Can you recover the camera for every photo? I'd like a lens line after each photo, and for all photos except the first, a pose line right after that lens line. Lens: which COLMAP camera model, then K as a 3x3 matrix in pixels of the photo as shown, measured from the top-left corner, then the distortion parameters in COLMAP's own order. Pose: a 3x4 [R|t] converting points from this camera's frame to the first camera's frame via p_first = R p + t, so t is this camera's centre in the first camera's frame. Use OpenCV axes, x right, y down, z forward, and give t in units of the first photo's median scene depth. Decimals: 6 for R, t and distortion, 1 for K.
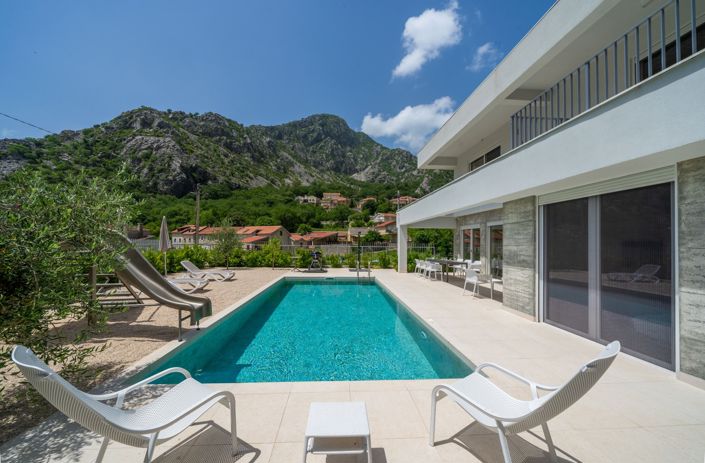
lens RADIAL K [[253.0, 0, 354.1], [0, 253.0, 237.8], [0, 0, 1]] dist [-0.002033, -0.000134]
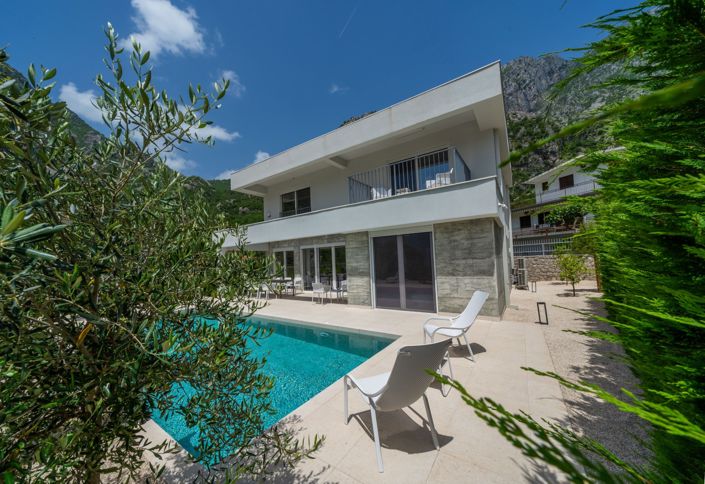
lens RADIAL K [[256.9, 0, 350.4], [0, 256.9, 242.1], [0, 0, 1]] dist [0.001424, -0.000018]
pose [[0.615107, 0.015756, 0.788286, -0.623122], [0.034034, 0.998338, -0.046512, -0.022420], [-0.787709, 0.055438, 0.613548, 0.075011]]
